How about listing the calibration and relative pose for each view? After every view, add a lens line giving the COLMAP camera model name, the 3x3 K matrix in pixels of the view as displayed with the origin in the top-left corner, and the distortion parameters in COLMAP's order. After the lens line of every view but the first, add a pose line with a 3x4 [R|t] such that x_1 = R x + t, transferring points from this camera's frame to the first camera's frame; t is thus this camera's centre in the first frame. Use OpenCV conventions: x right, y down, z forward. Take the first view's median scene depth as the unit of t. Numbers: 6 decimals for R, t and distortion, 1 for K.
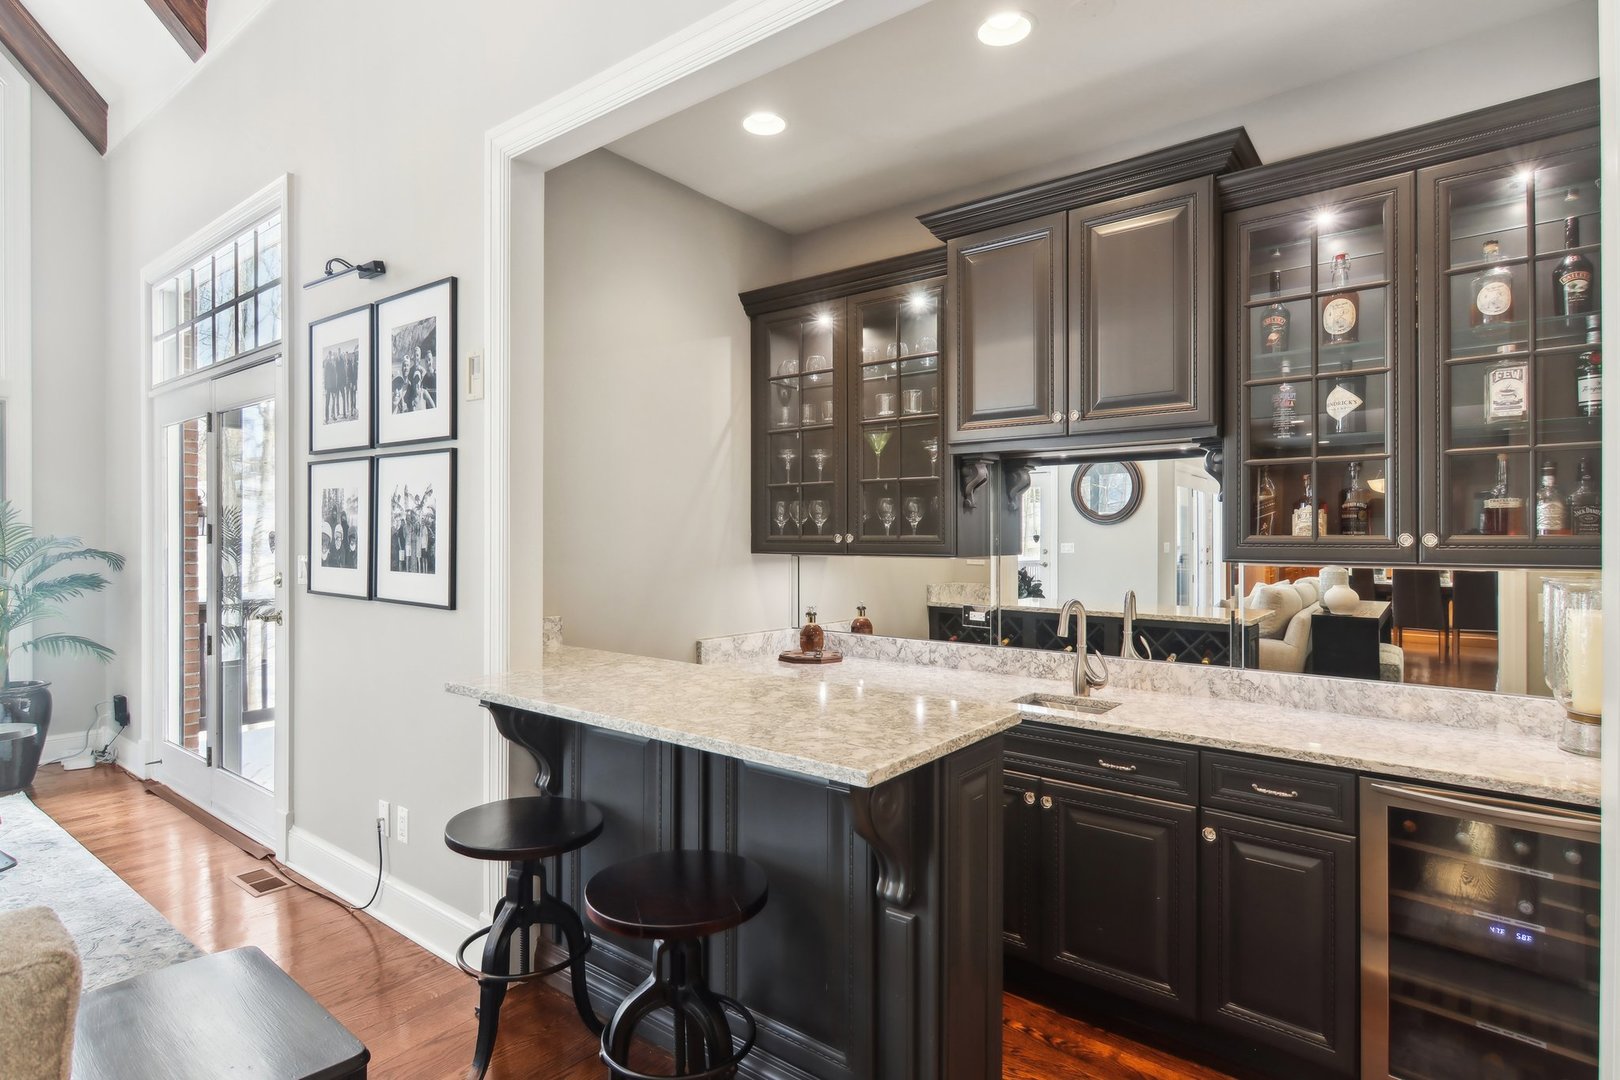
lens RADIAL K [[833.3, 0, 795.6], [0, 833.3, 534.9], [0, 0, 1]] dist [0.013289, -0.030294]
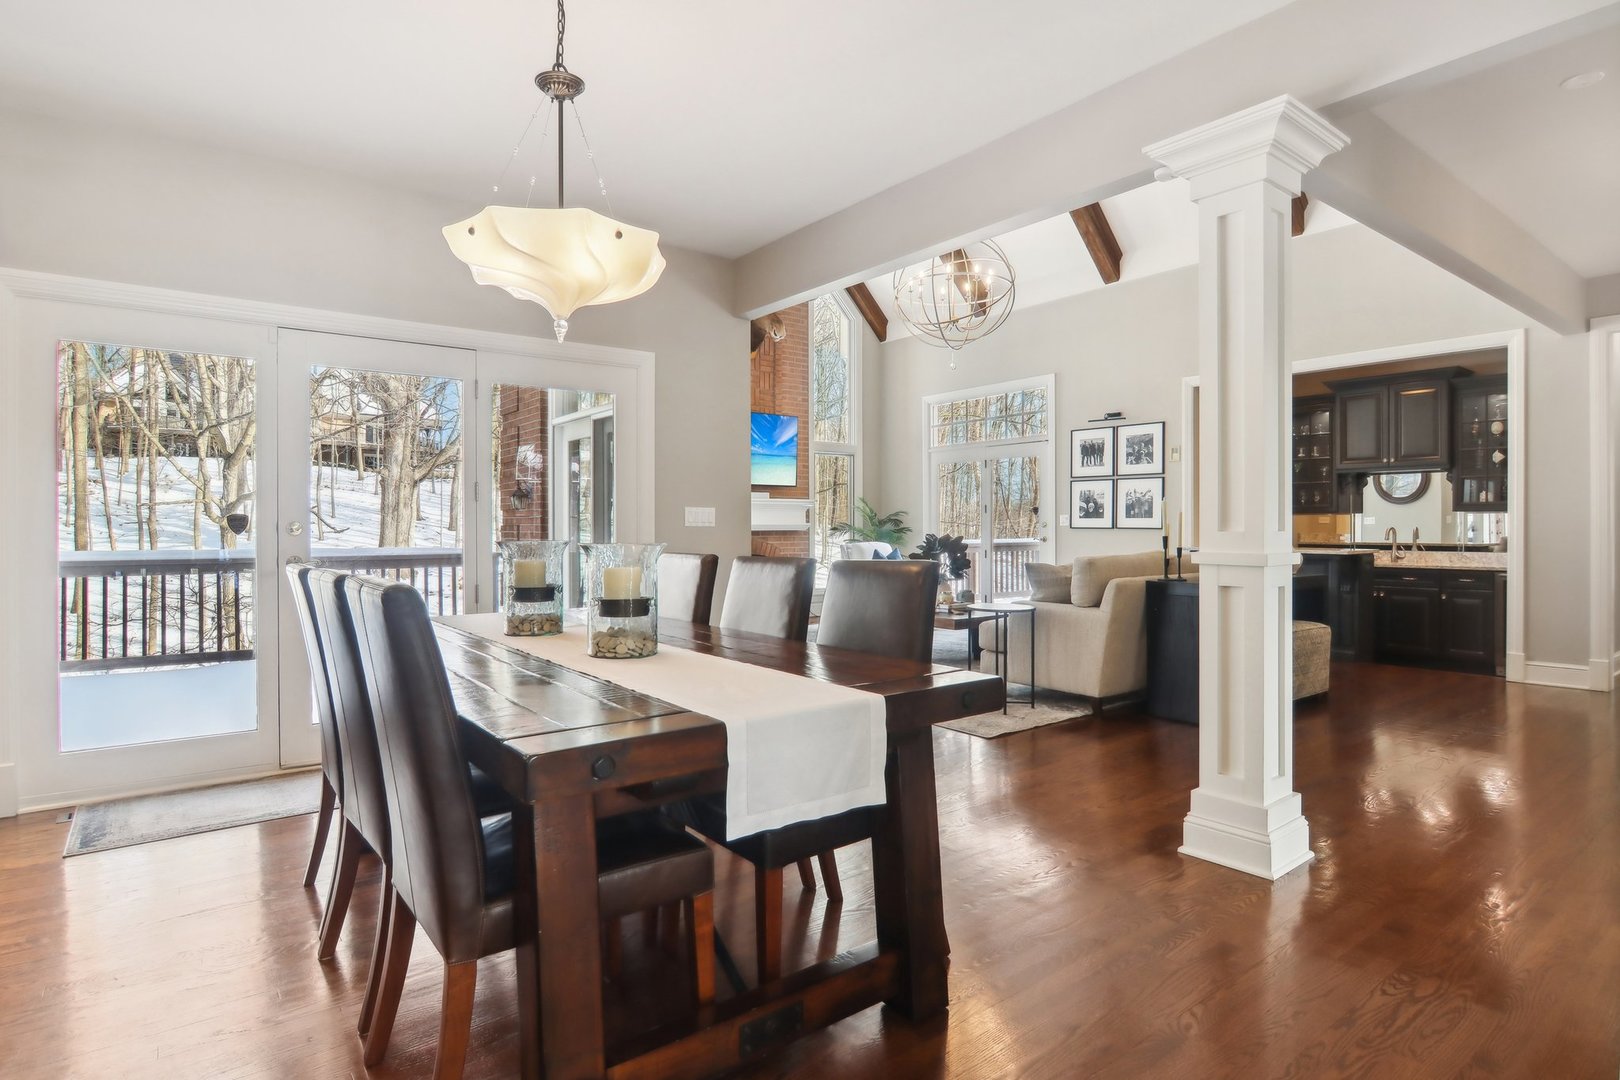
lens RADIAL K [[833.3, 0, 795.6], [0, 833.3, 534.9], [0, 0, 1]] dist [0.013289, -0.030294]
pose [[0.965381, -0.001836, -0.260837, -0.826311], [0.003978, 0.999963, 0.007683, 0.074116], [0.260814, -0.008454, 0.965352, -2.110977]]
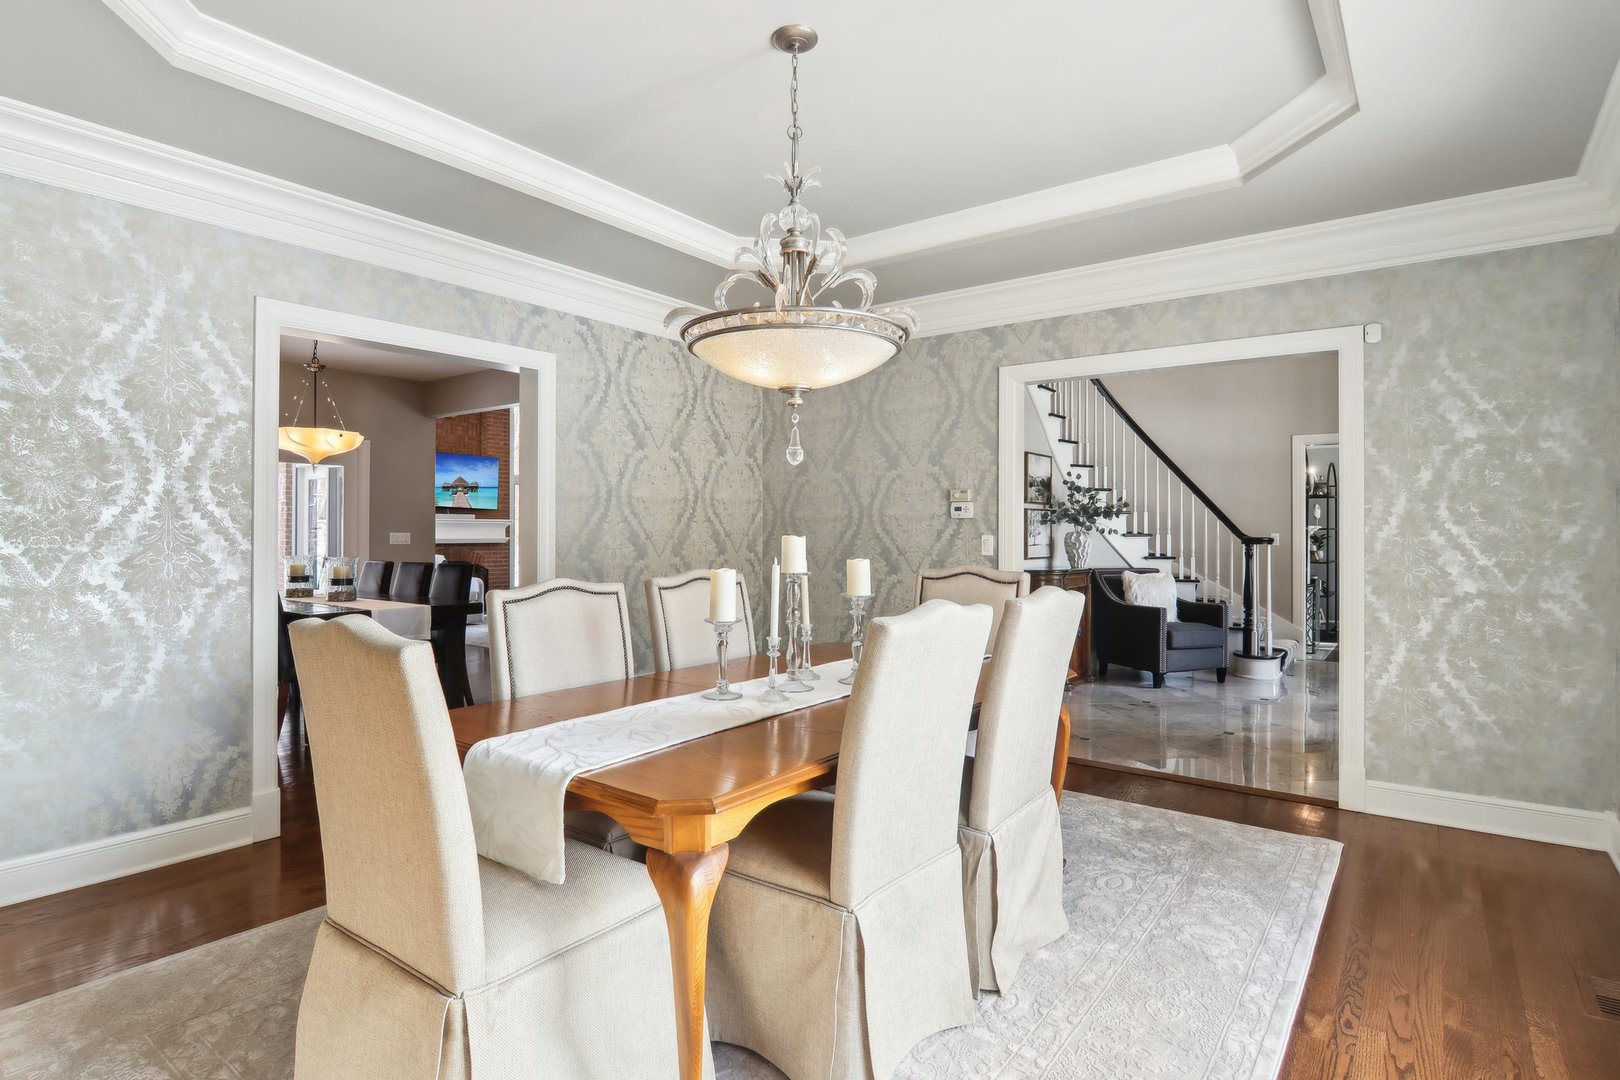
lens RADIAL K [[833.3, 0, 795.6], [0, 833.3, 534.9], [0, 0, 1]] dist [0.013289, -0.030294]
pose [[0.999947, 0.001178, 0.010234, -0.120289], [-0.001190, 0.999999, 0.001163, 0.031076], [-0.010233, -0.001175, 0.999947, -3.406440]]
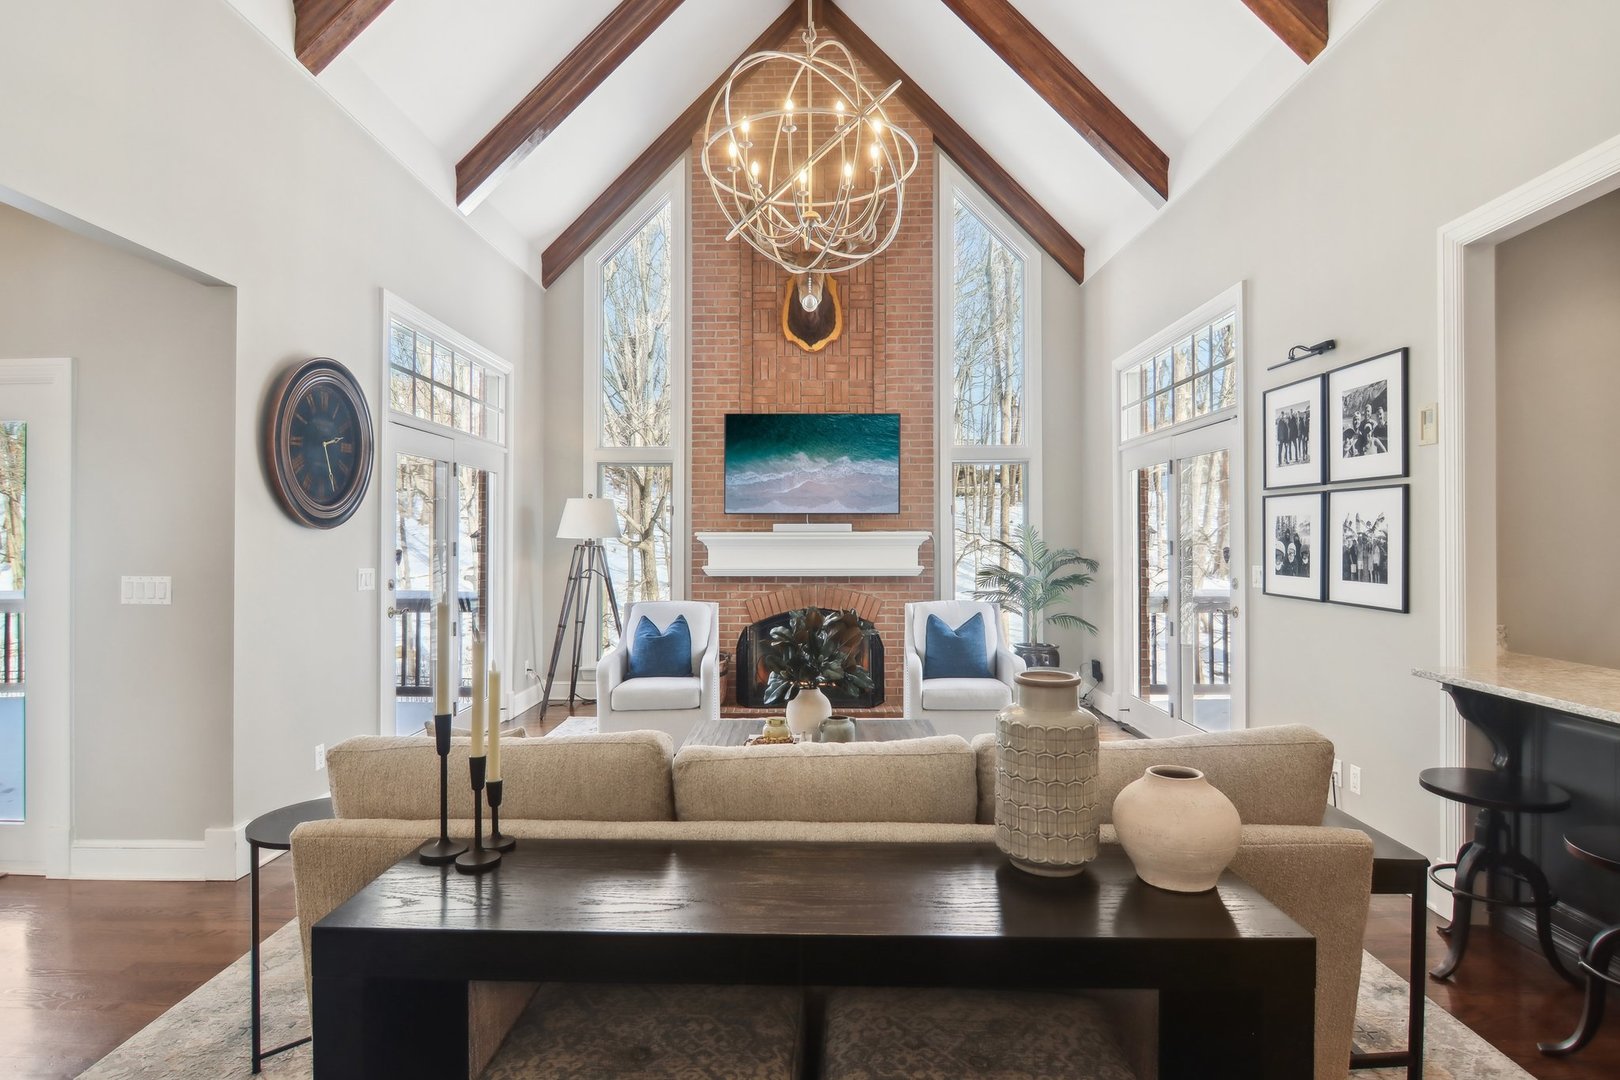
lens RADIAL K [[821.0, 0, 815.0], [0, 821.0, 541.5], [0, 0, 1]] dist [-0.016971, -0.000034]
pose [[0.606954, -0.003148, -0.794731, 0.019100], [0.003427, 0.999993, -0.001345, -0.017110], [0.794730, -0.001907, 0.606960, -0.399954]]
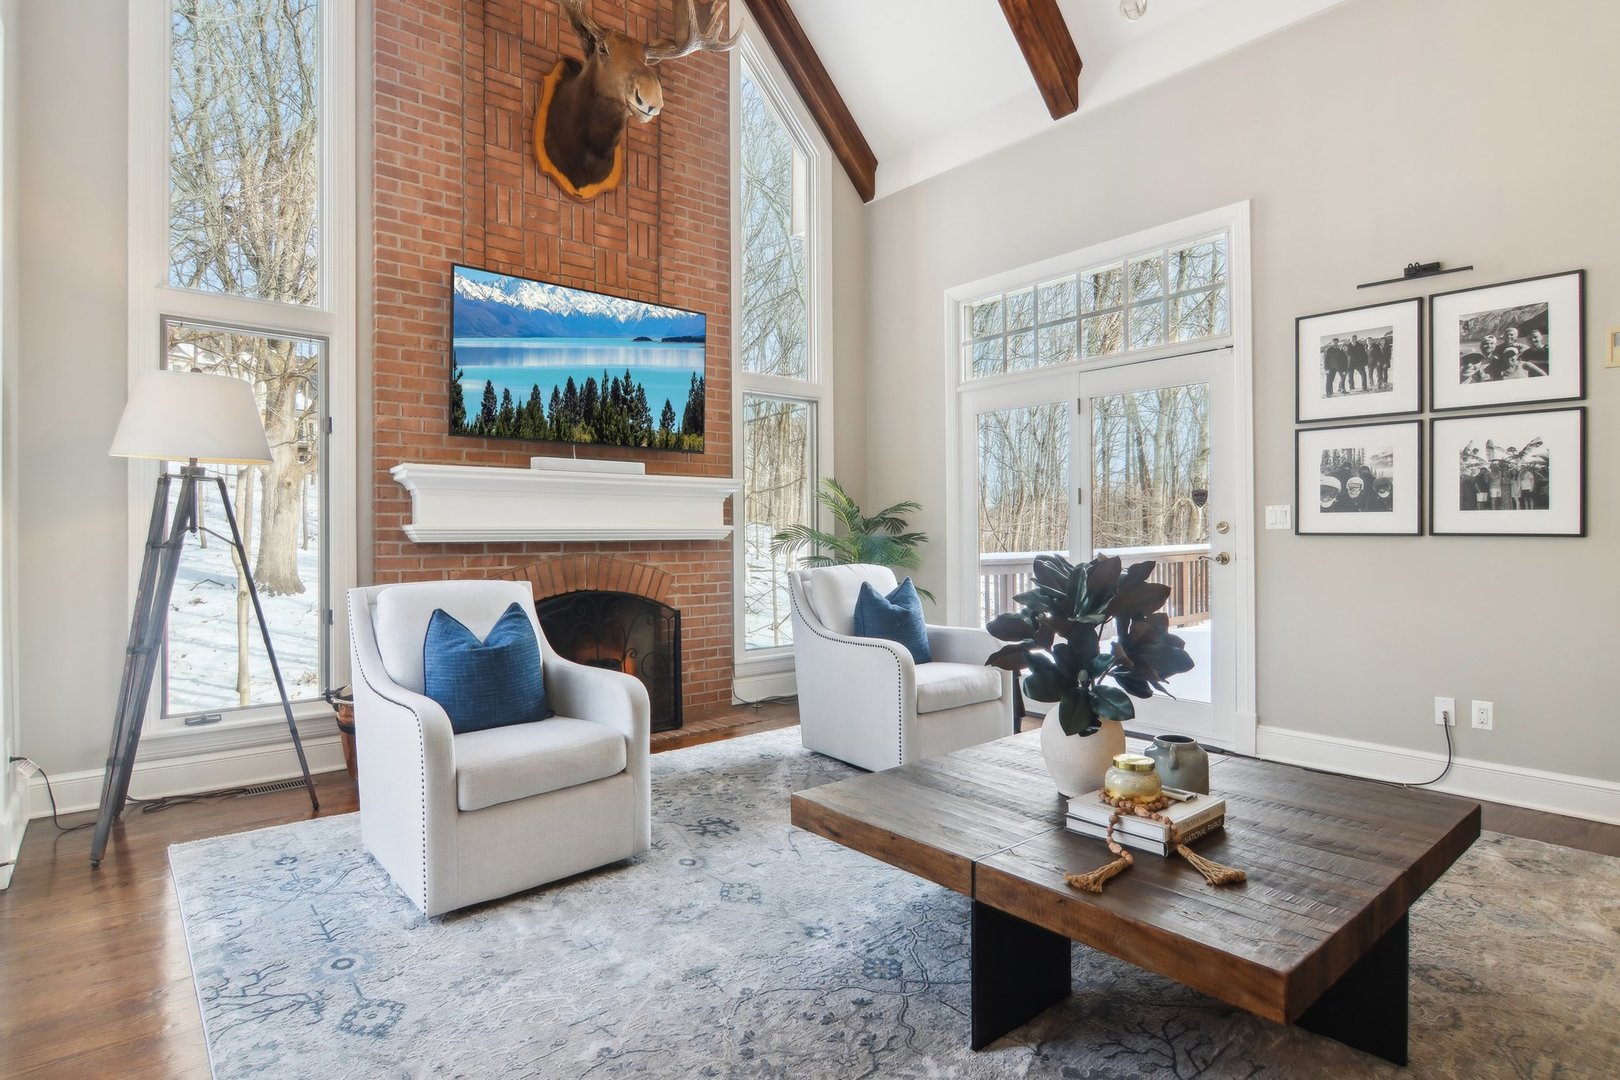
lens RADIAL K [[816.3, 0, 800.8], [0, 816.3, 535.5], [0, 0, 1]] dist [-0.001133, -0.014815]
pose [[0.976126, -0.005745, -0.217130, -1.158479], [0.006523, 0.999975, 0.002865, 0.069338], [0.217108, -0.004213, 0.976138, -0.381322]]
